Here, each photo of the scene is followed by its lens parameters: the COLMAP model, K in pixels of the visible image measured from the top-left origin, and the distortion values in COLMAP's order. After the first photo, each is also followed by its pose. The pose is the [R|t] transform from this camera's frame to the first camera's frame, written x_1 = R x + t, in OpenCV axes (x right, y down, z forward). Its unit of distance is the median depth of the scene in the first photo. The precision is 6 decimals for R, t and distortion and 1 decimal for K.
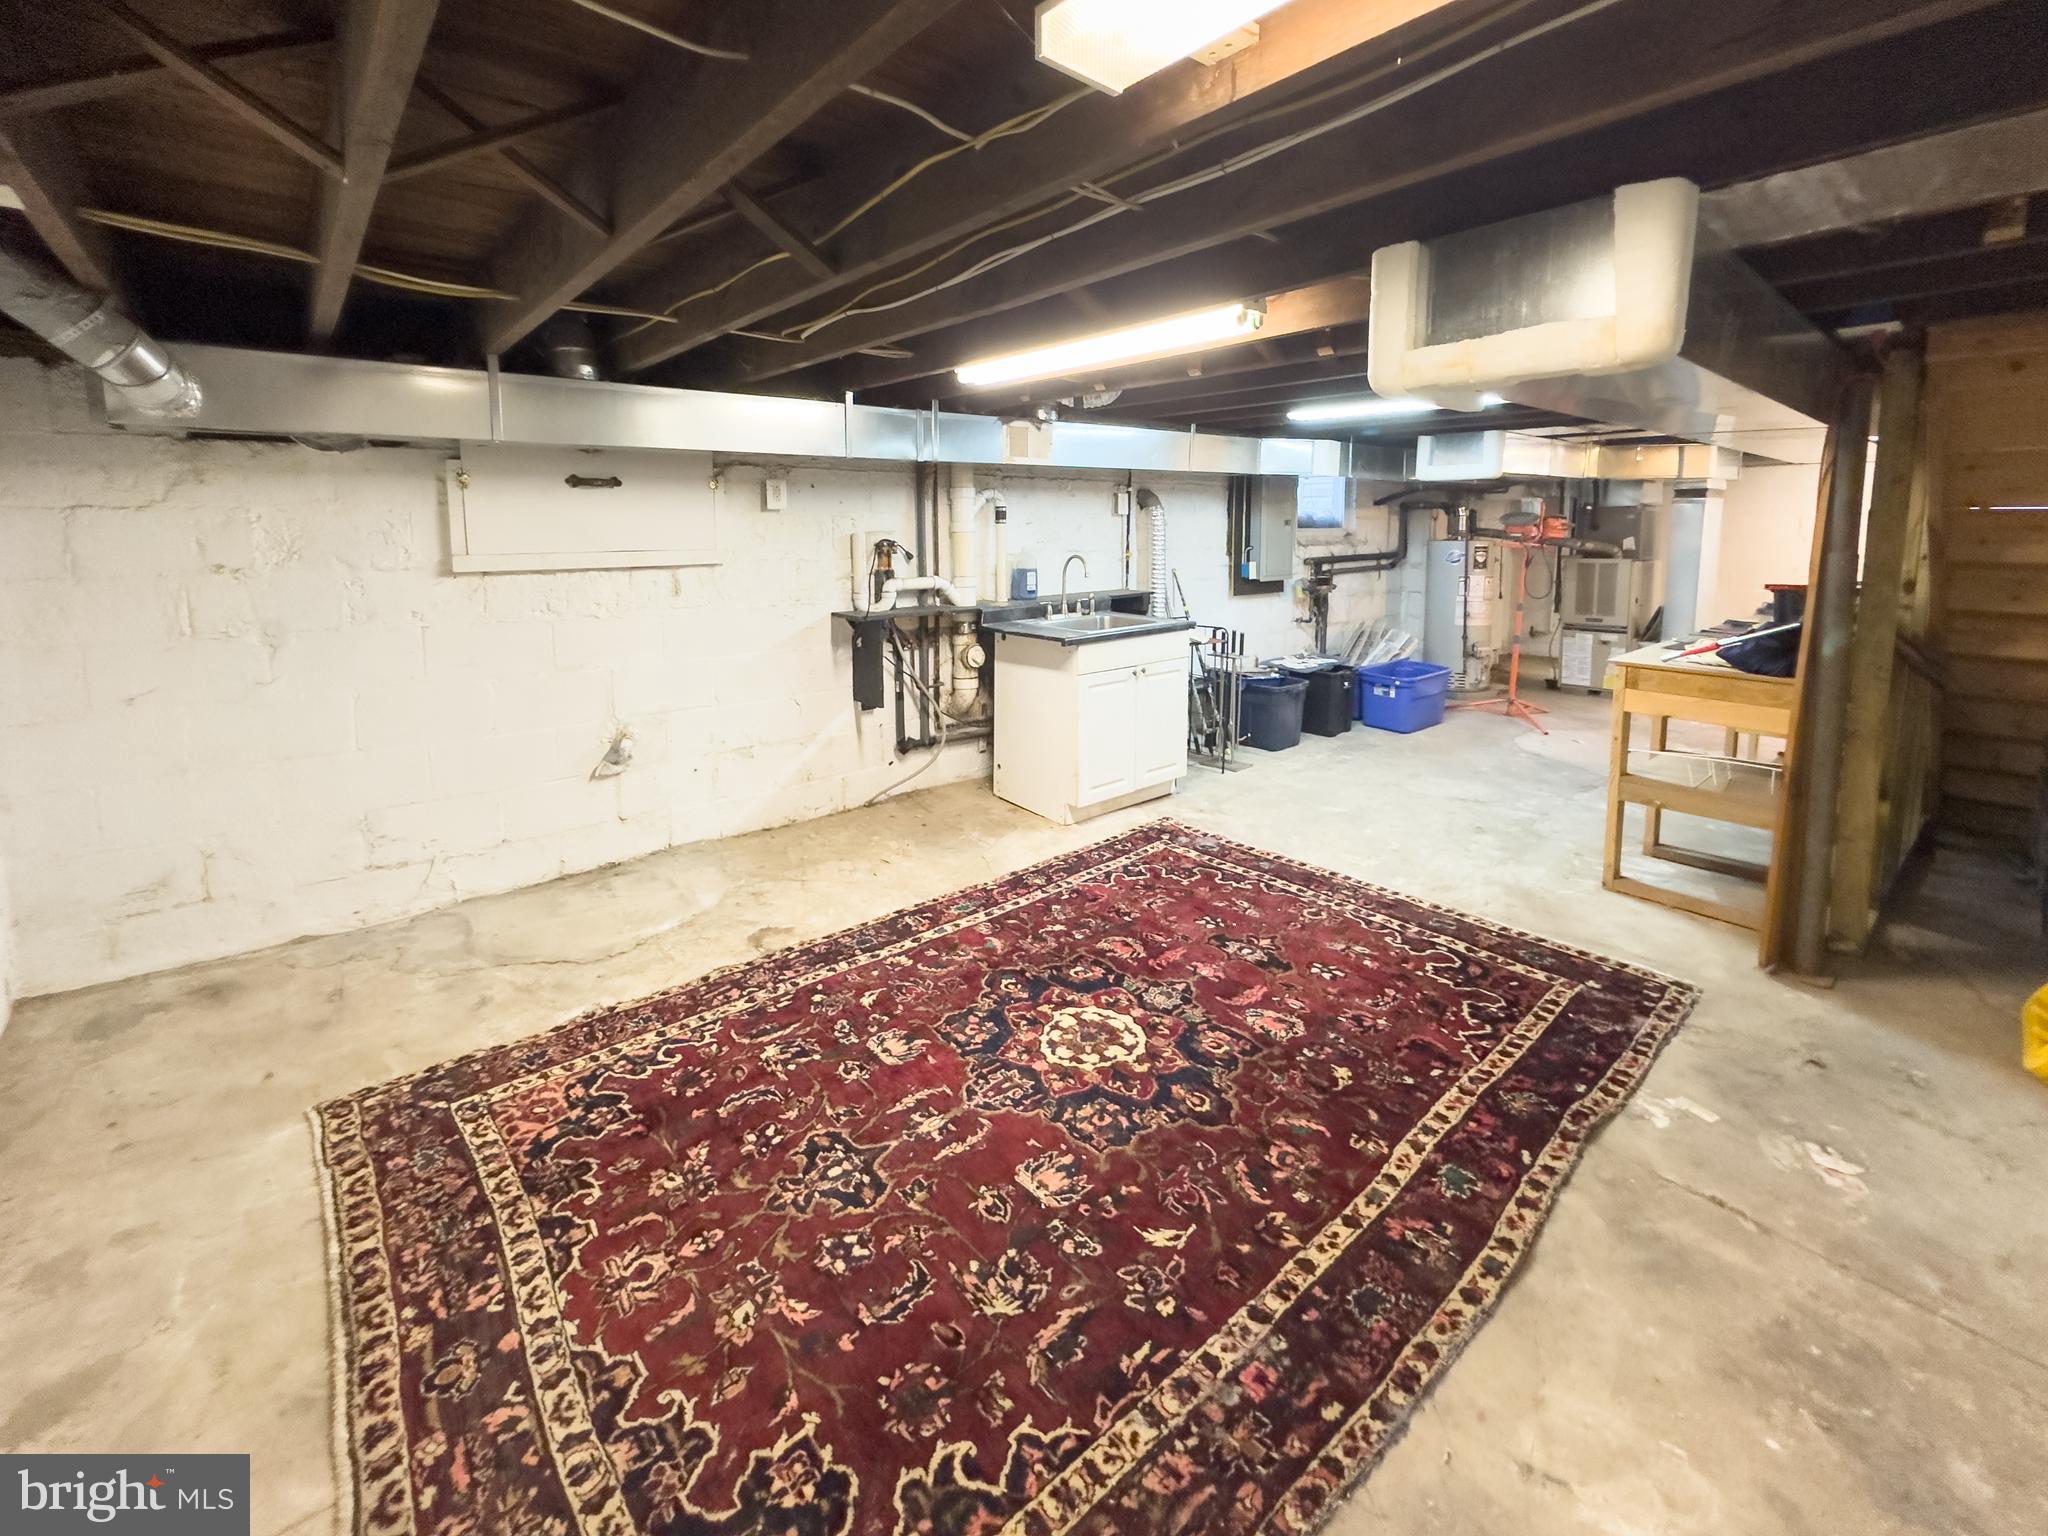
lens RADIAL K [[850.3, 0, 1018.0], [0, 850.3, 758.7], [0, 0, 1]] dist [0.000739, 0.000436]
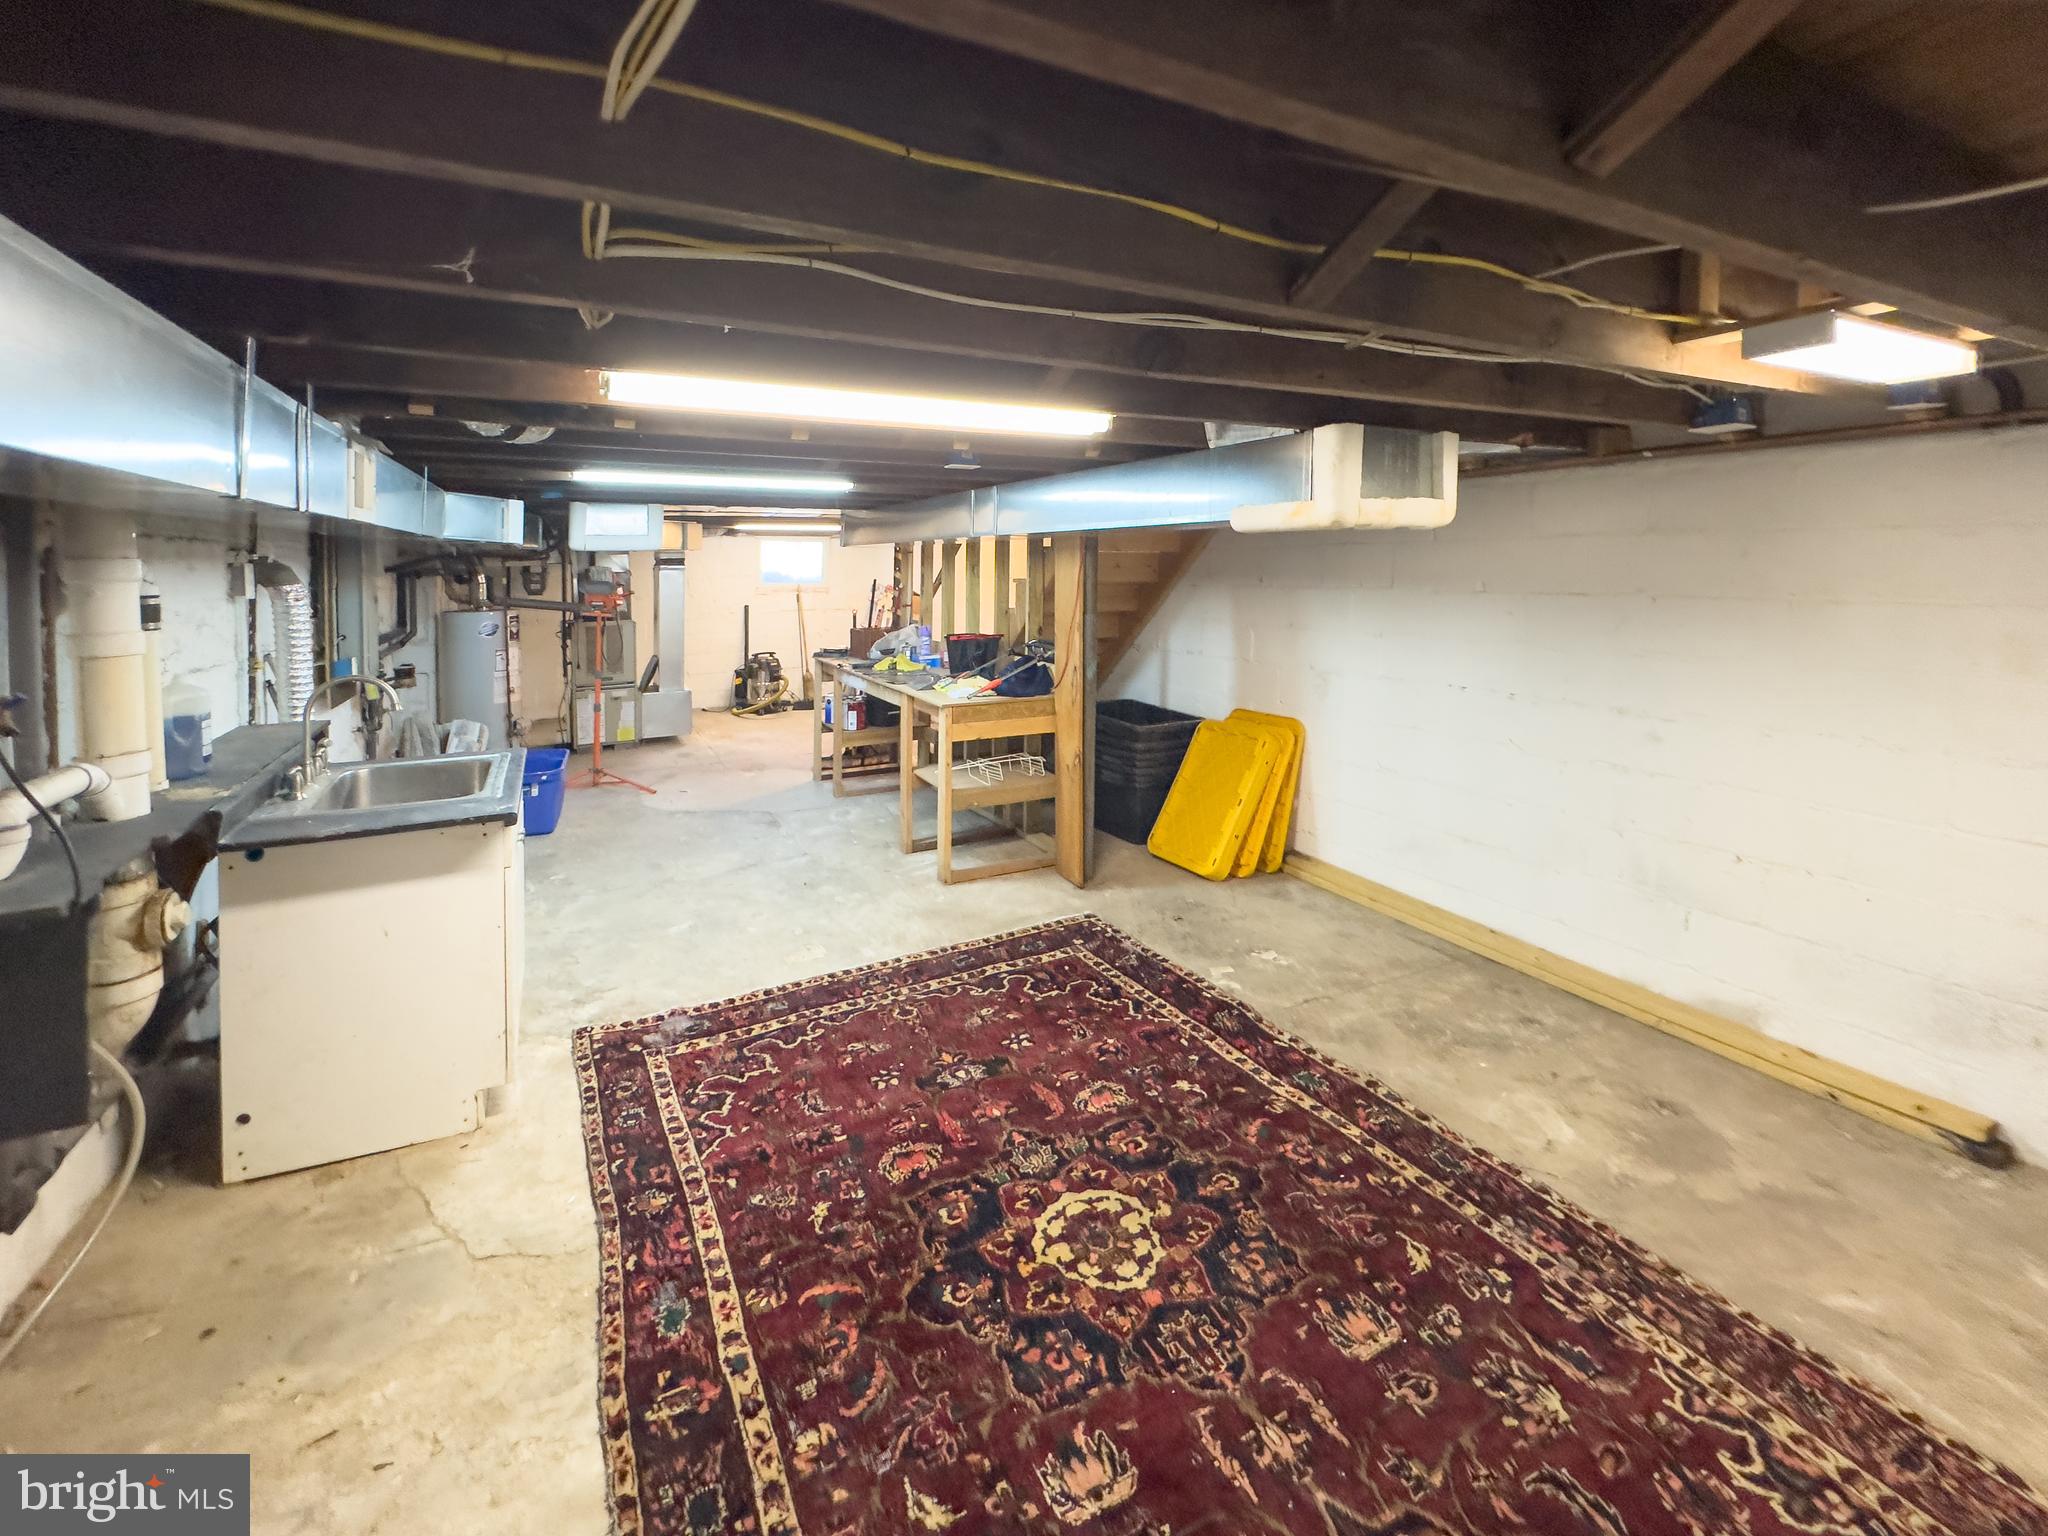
lens RADIAL K [[850.3, 0, 1018.0], [0, 850.3, 758.7], [0, 0, 1]] dist [0.000739, 0.000436]
pose [[0.226006, -0.213635, 0.950411, -0.647623], [0.264738, 0.952404, 0.151129, -0.275533], [-0.937462, 0.217454, 0.271806, 0.776784]]
